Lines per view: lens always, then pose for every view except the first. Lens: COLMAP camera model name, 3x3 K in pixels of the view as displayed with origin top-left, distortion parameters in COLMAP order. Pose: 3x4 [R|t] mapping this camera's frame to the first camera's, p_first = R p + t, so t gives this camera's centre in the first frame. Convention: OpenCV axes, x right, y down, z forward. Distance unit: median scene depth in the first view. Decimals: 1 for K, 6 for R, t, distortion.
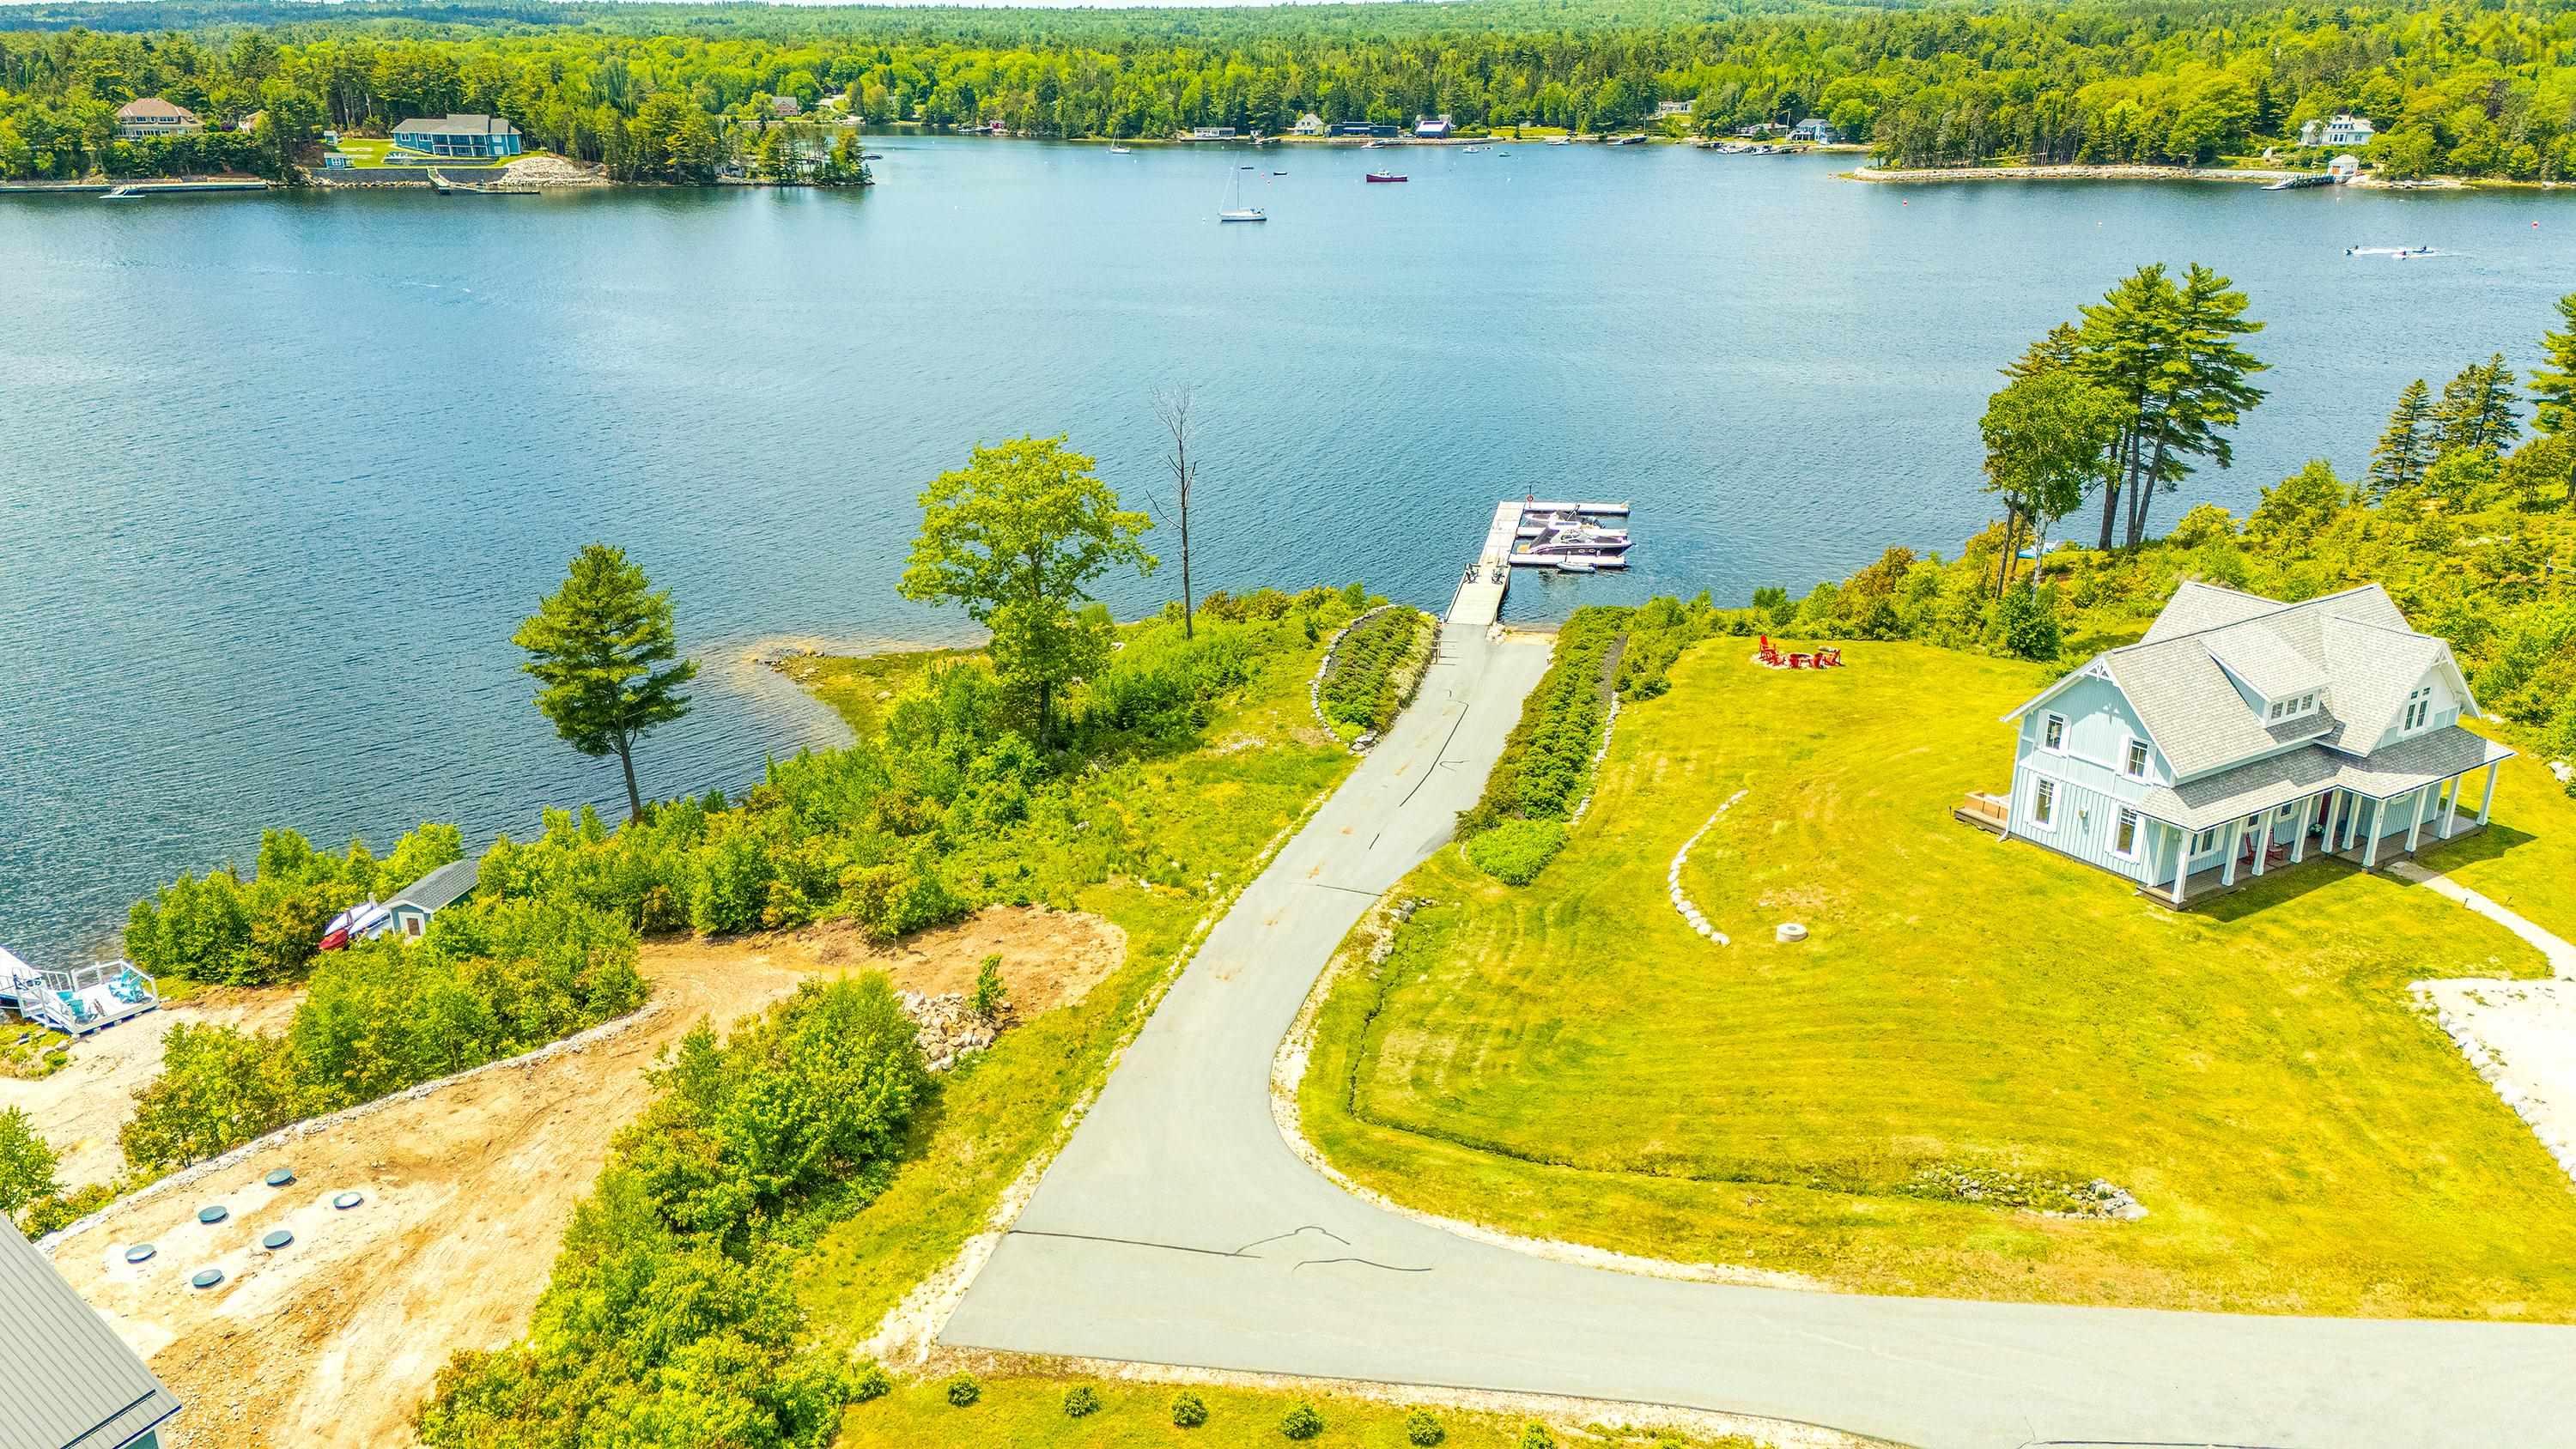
lens RADIAL K [[1854.6, 0, 1278.0], [0, 1854.6, 731.7], [0, 0, 1]] dist [0.290083, -0.299672]
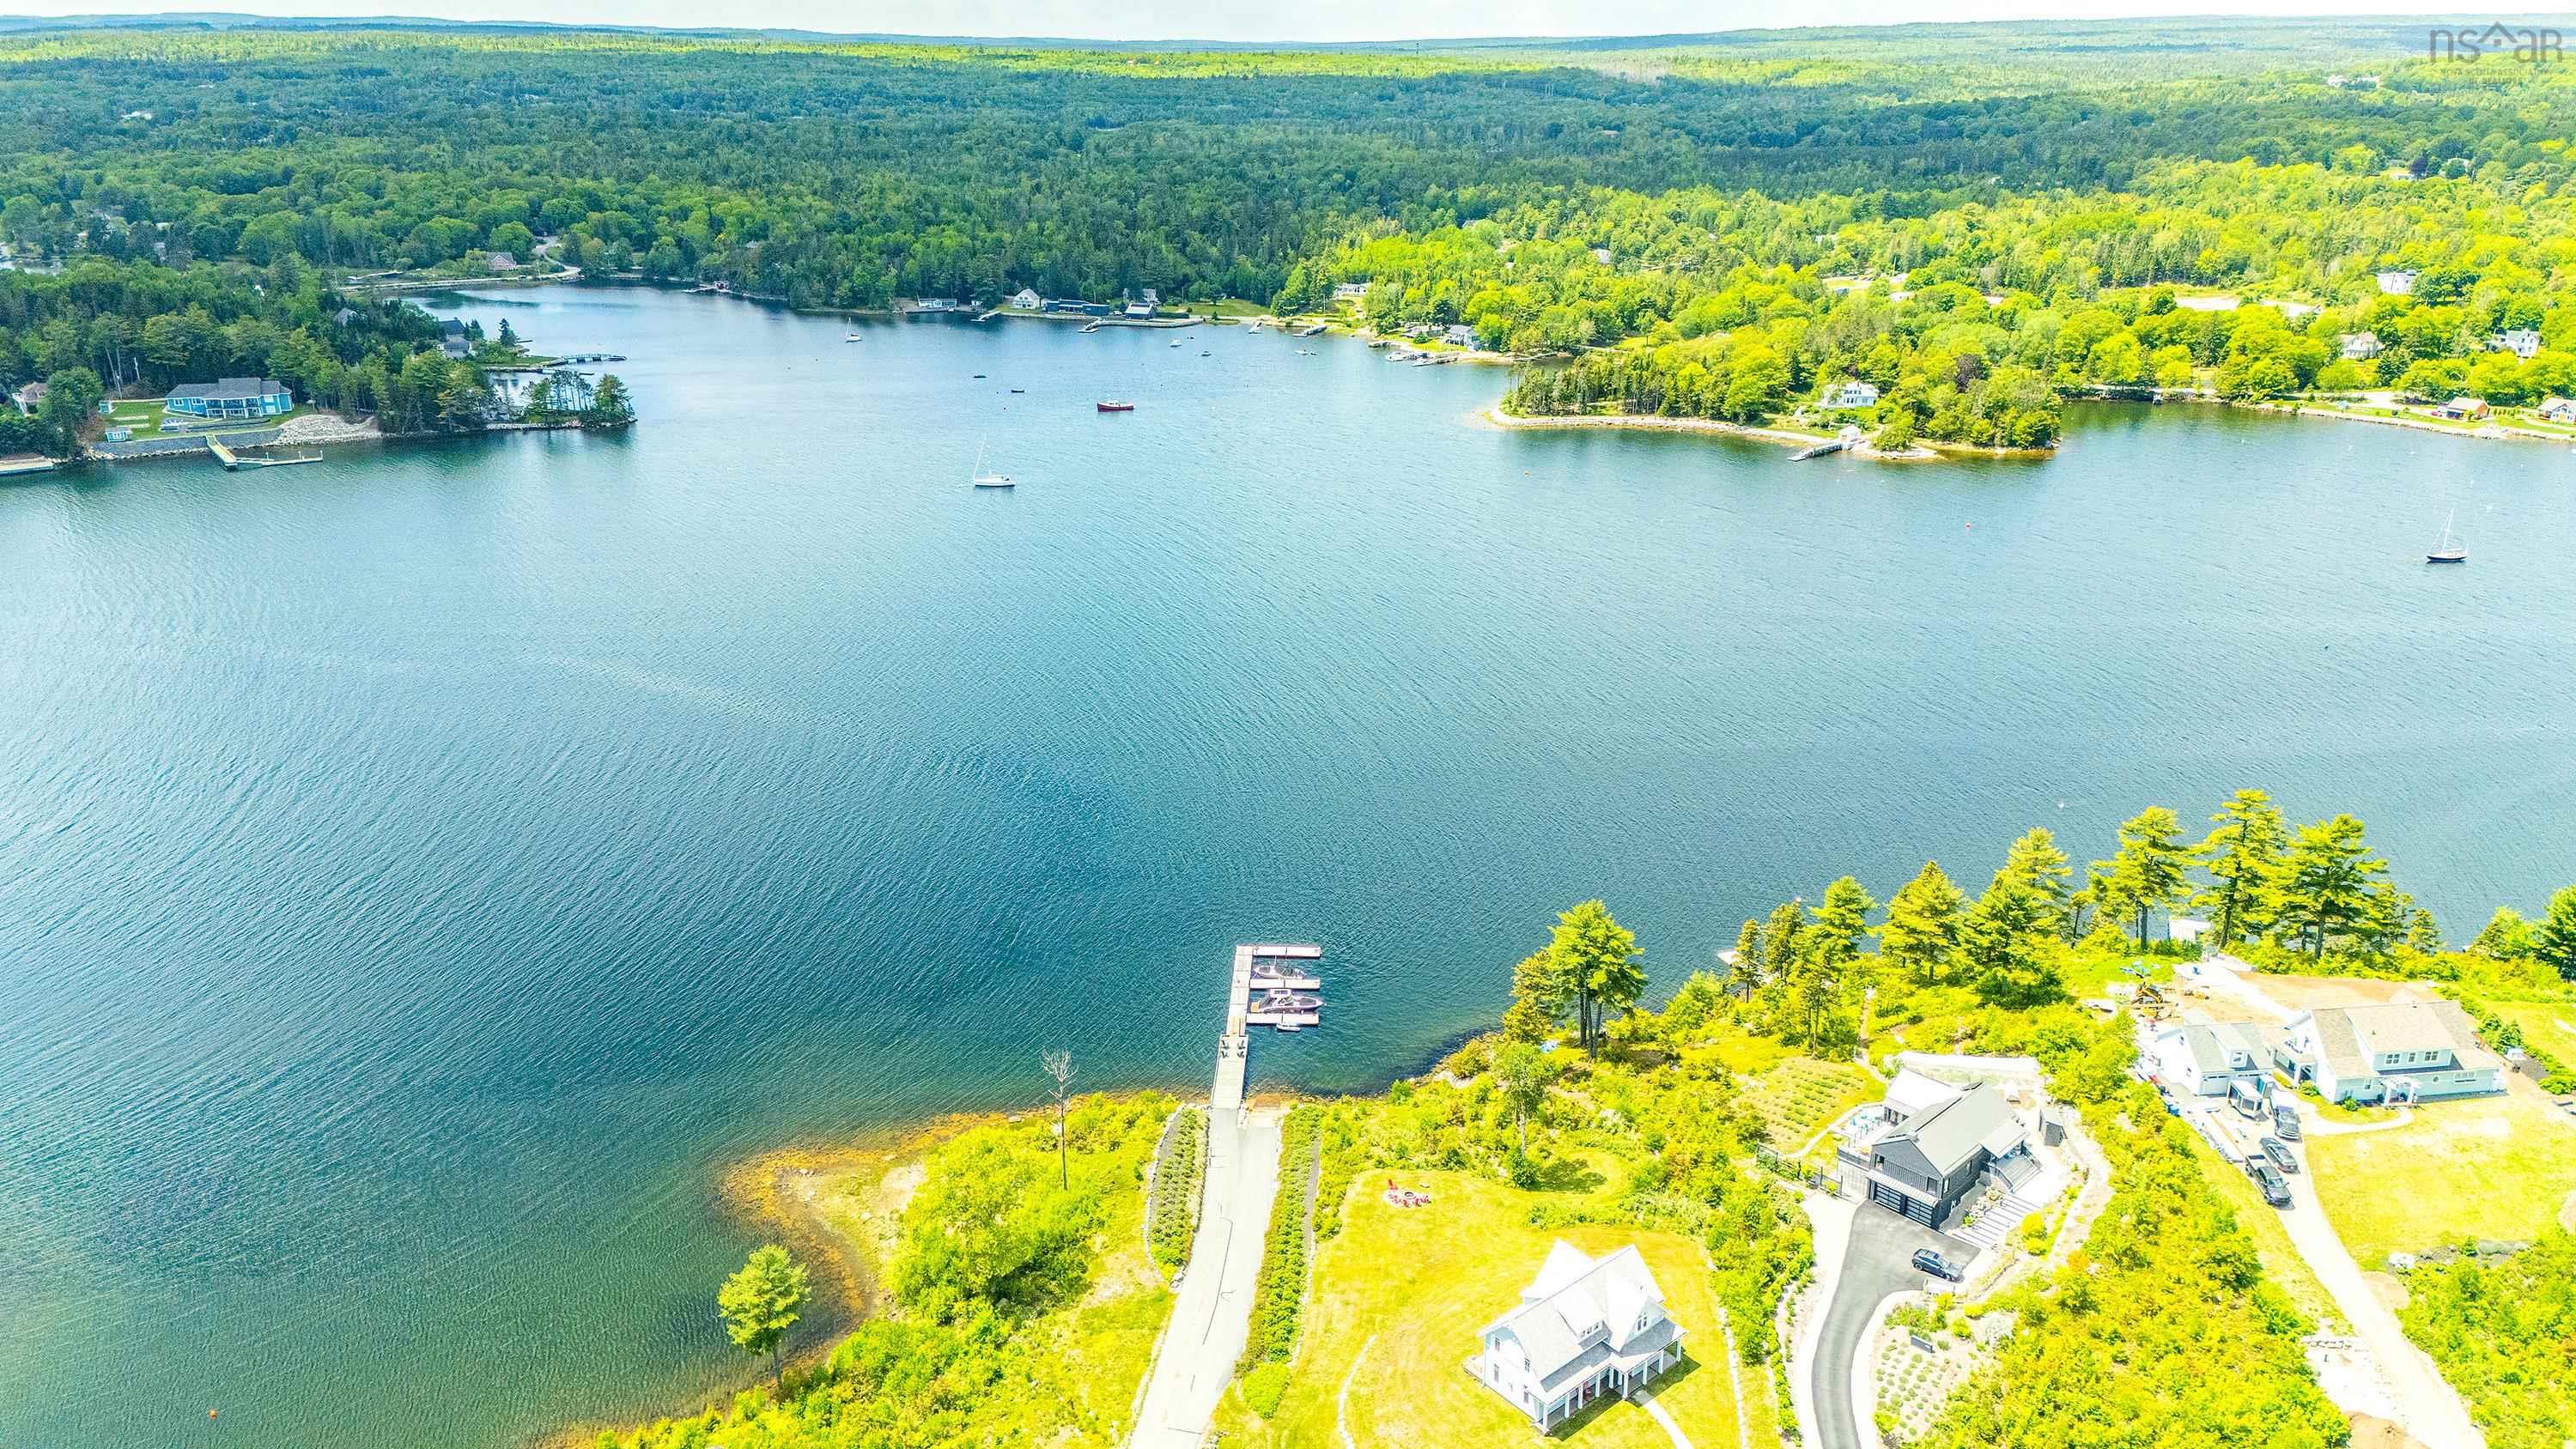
lens RADIAL K [[1854.6, 0, 1292.5], [0, 1854.6, 741.6], [0, 0, 1]] dist [0.290083, -0.299672]
pose [[0.986835, -0.041740, 0.156252, -0.020628], [0.041500, 0.999127, 0.004801, -0.097700], [-0.156316, 0.001747, 0.987706, -0.157304]]
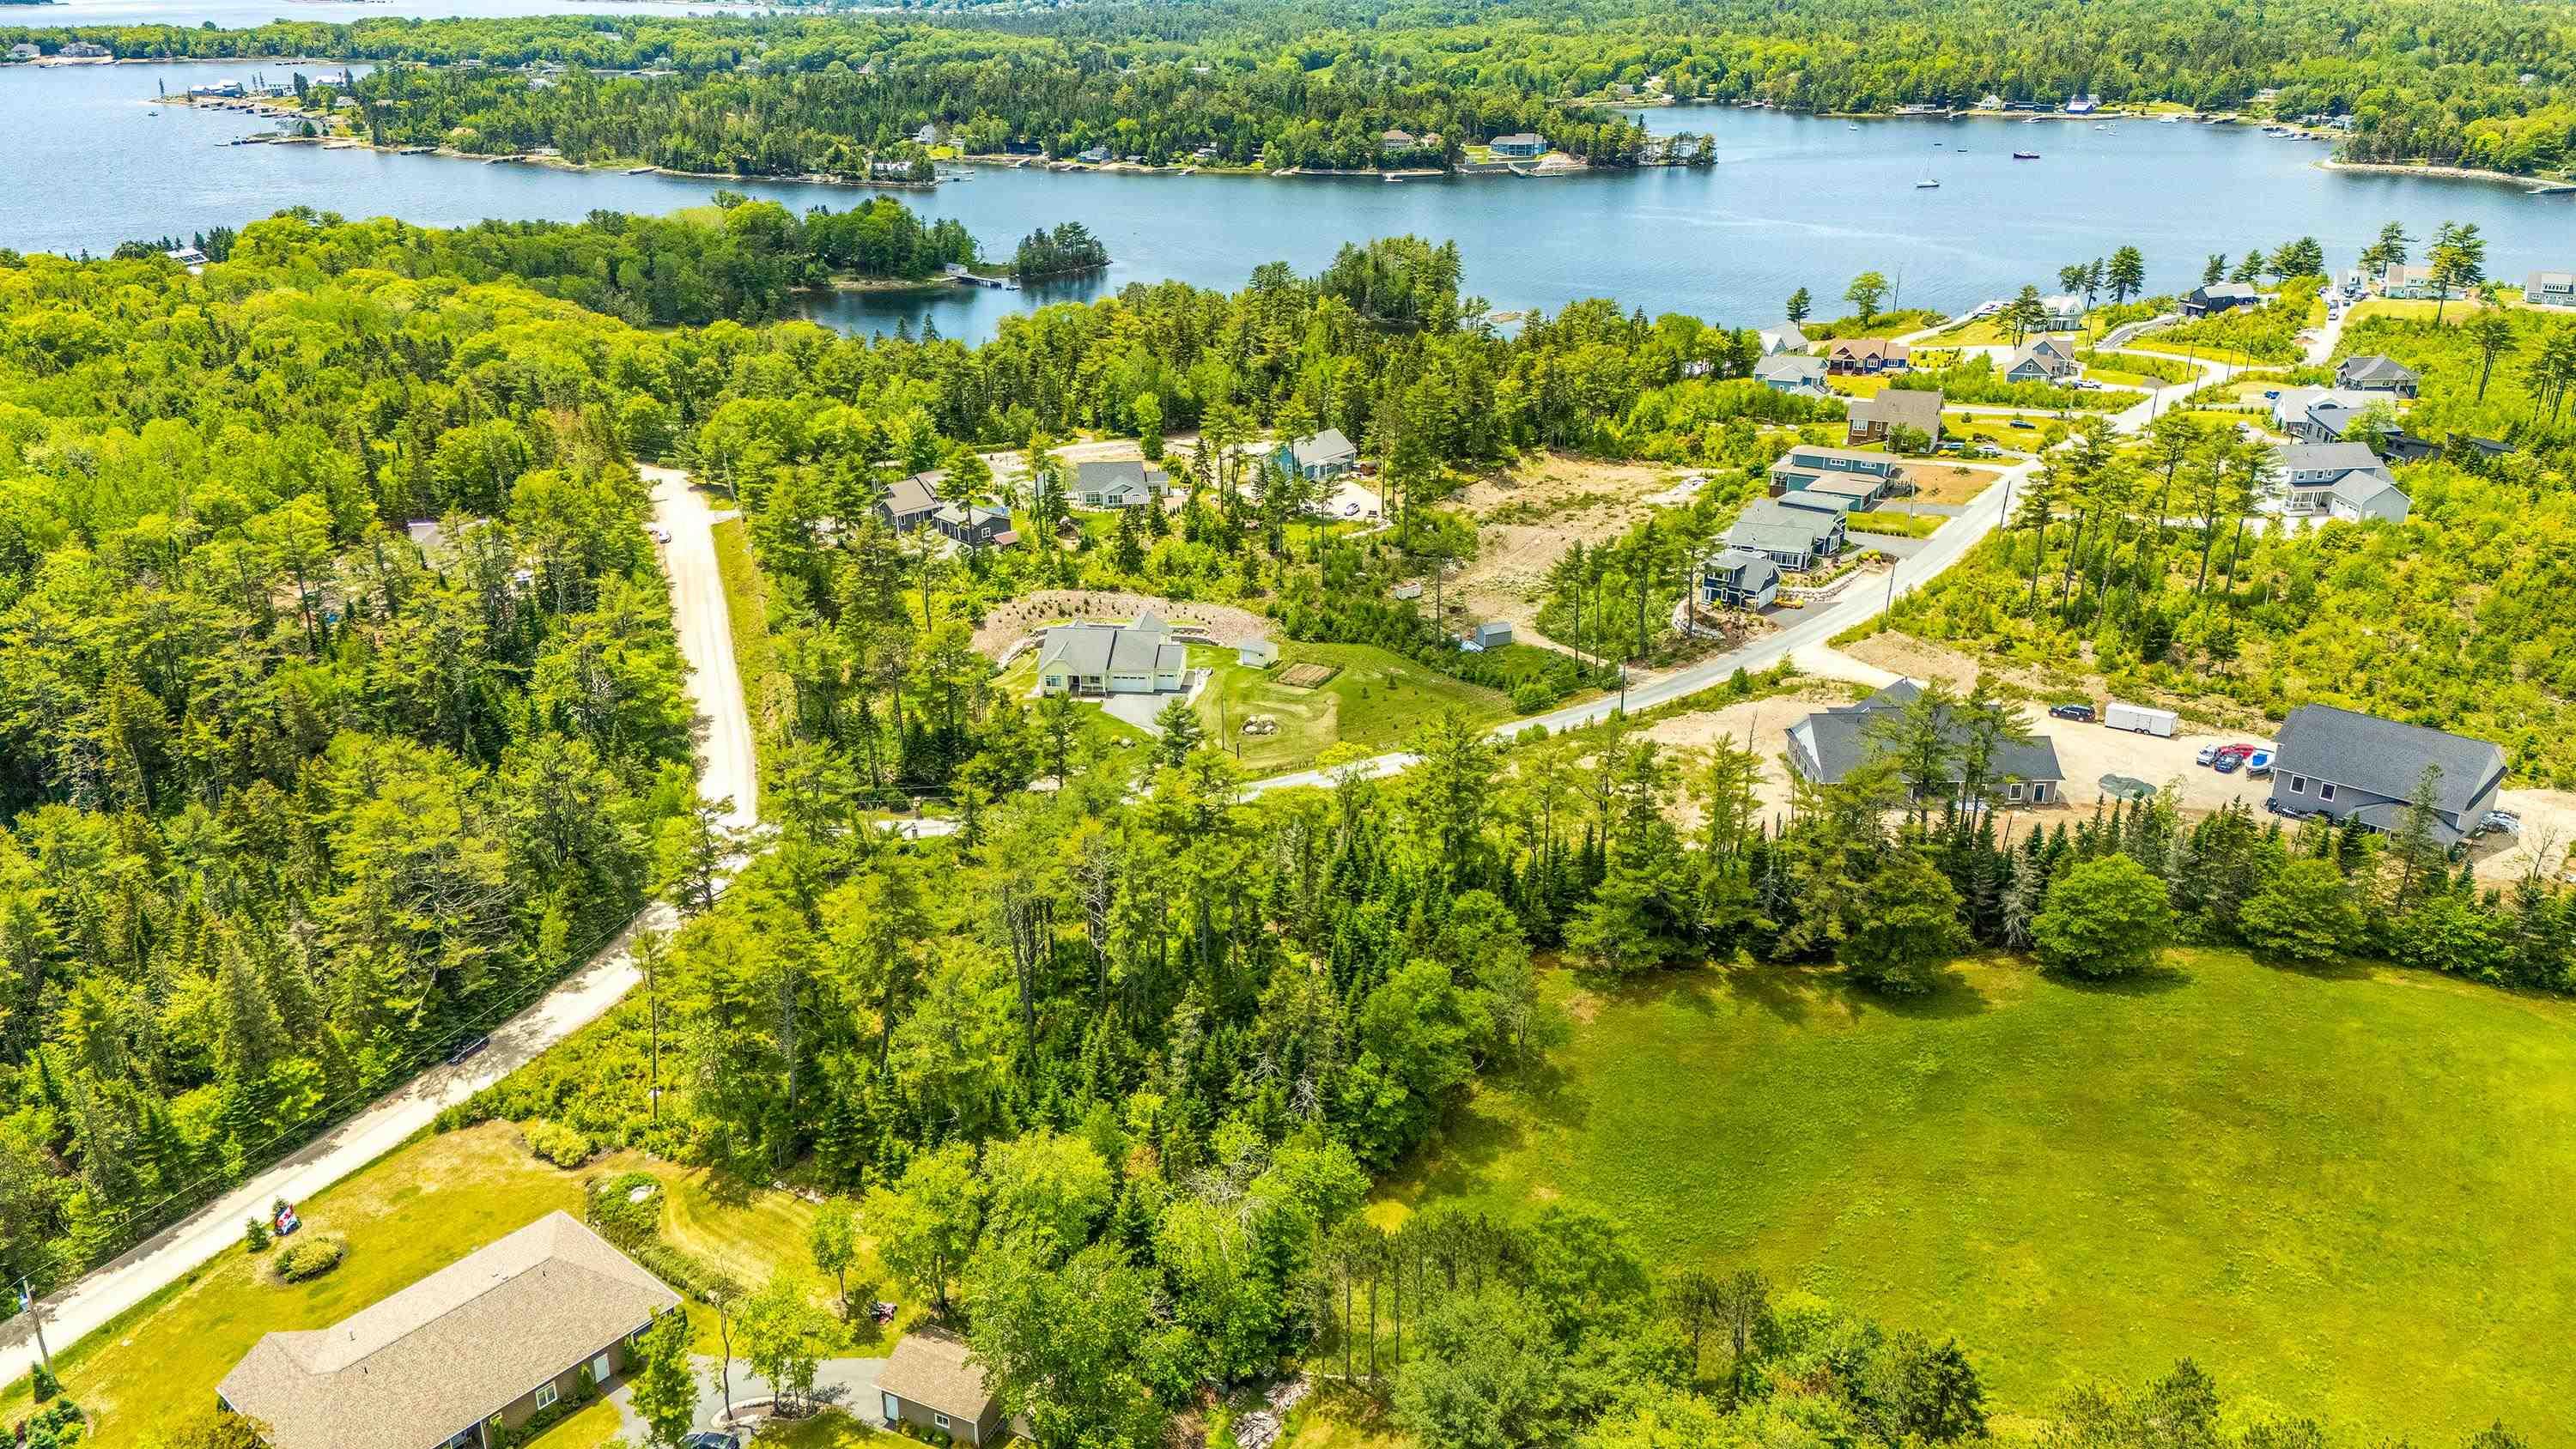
lens RADIAL K [[1854.6, 0, 1291.4], [0, 1854.6, 740.5], [0, 0, 1]] dist [0.290083, -0.299672]
pose [[0.946739, 0.122948, -0.297605, 0.022367], [-0.106955, 0.991831, 0.069505, 0.196598], [0.303719, -0.033973, 0.952156, -0.978155]]
